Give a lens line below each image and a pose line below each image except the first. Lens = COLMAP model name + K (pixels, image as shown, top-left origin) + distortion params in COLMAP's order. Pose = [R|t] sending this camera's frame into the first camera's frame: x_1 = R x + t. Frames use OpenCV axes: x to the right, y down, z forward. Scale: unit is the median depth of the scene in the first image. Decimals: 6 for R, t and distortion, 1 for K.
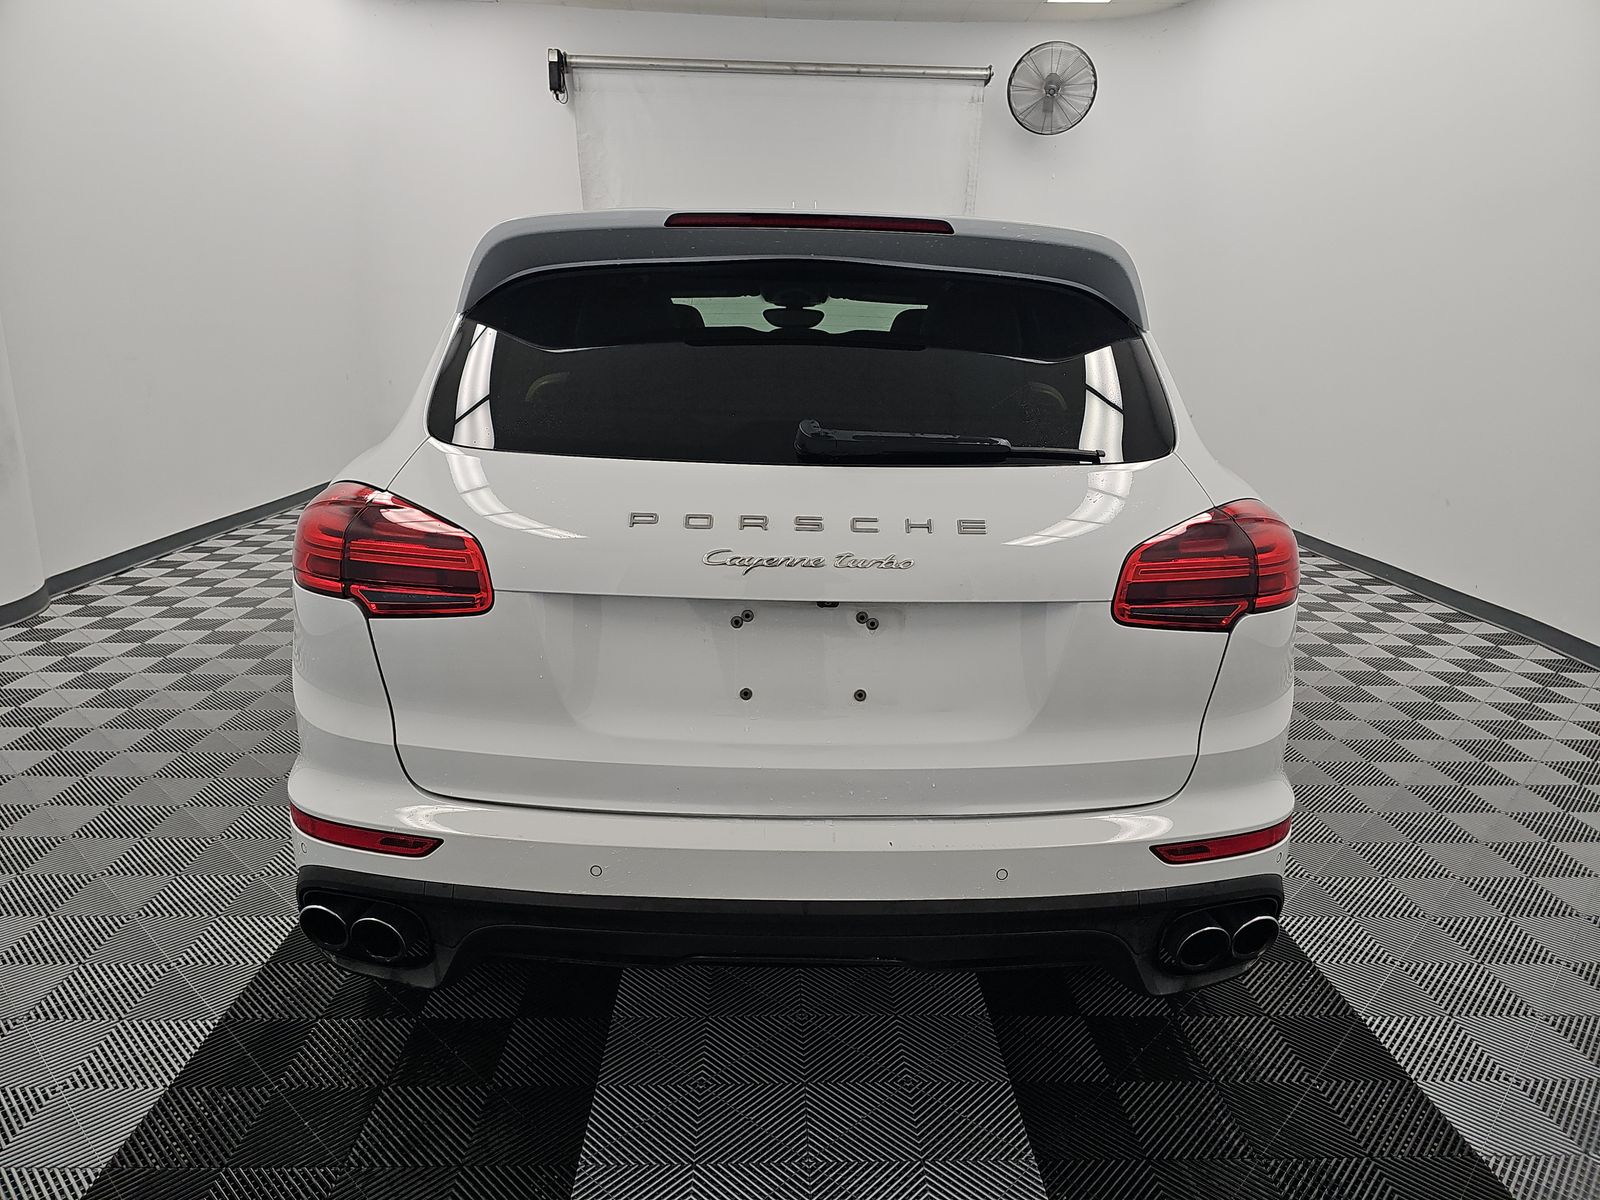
lens RADIAL K [[1072.0, 0, 801.6], [0, 1072.0, 604.6], [0, 0, 1]] dist [0.009392, -0.006207]
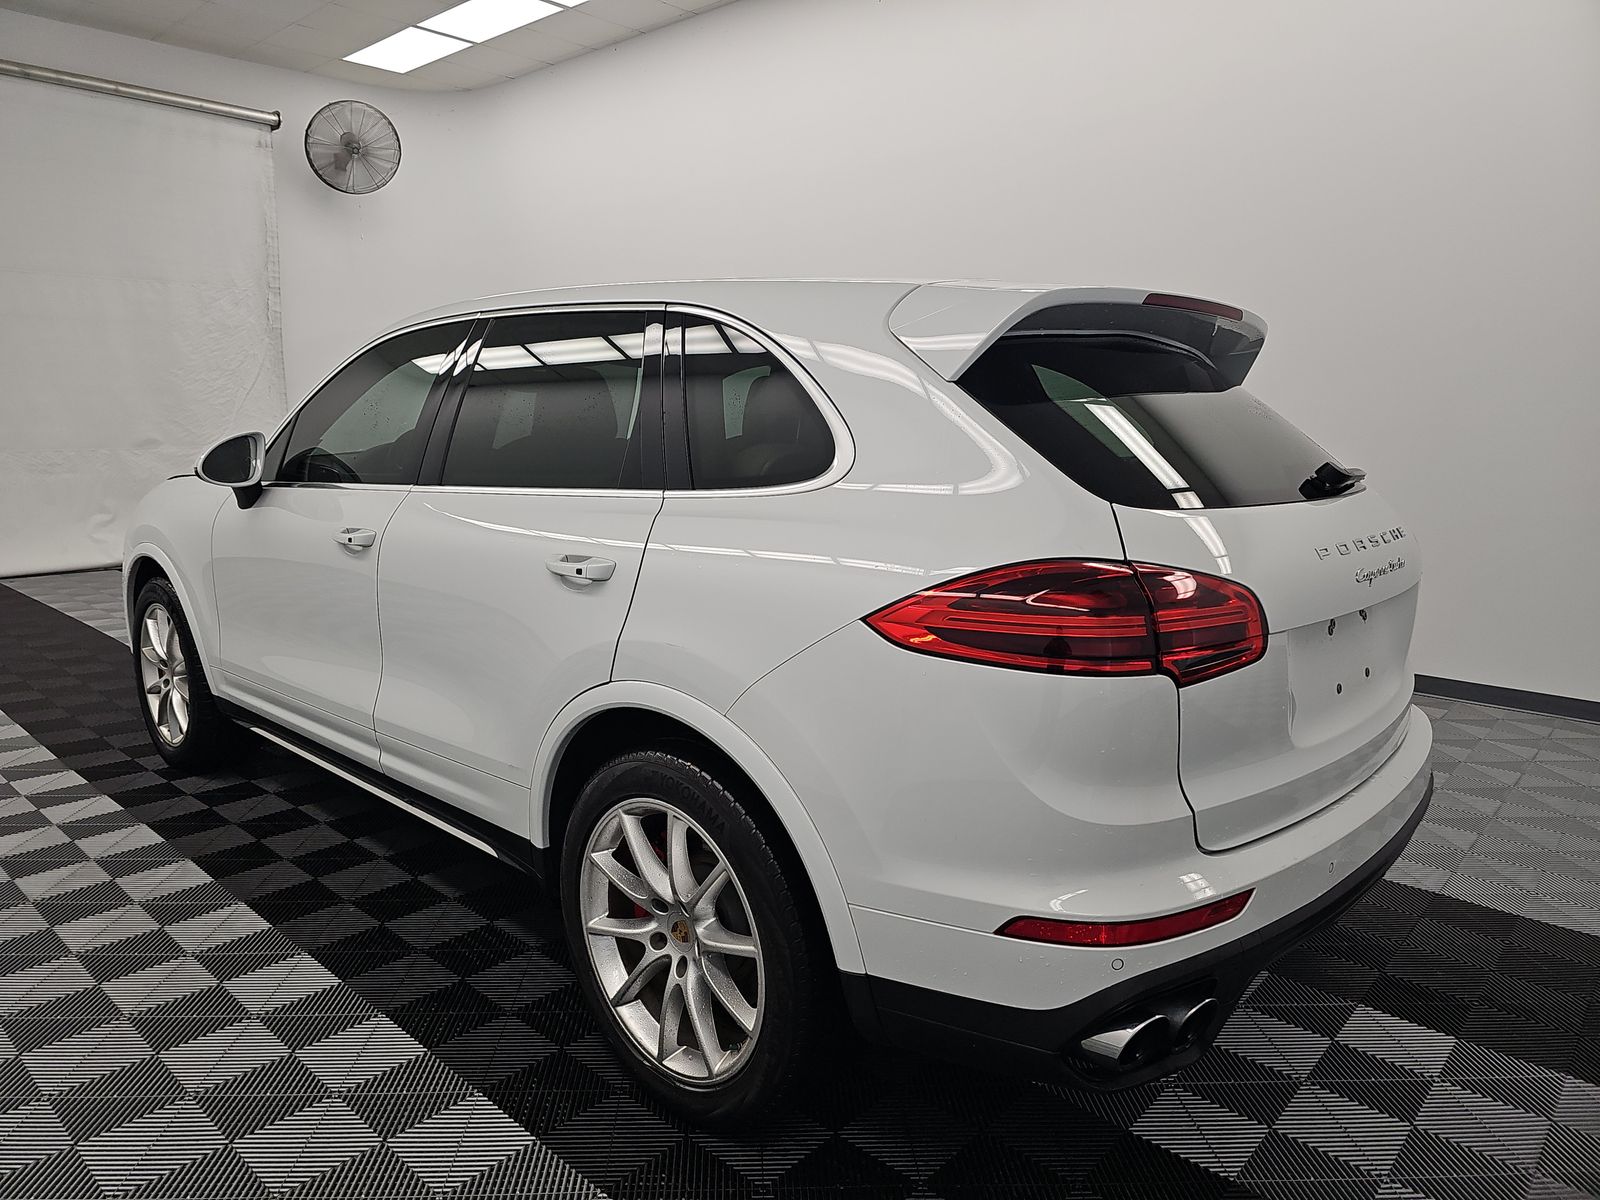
lens RADIAL K [[1072.0, 0, 801.9], [0, 1072.0, 596.5], [0, 0, 1]] dist [0.009392, -0.006207]
pose [[0.702774, -0.136420, 0.698211, -0.208564], [0.181022, 0.983429, 0.009942, -0.022531], [-0.687998, 0.119404, 0.715823, 0.084667]]
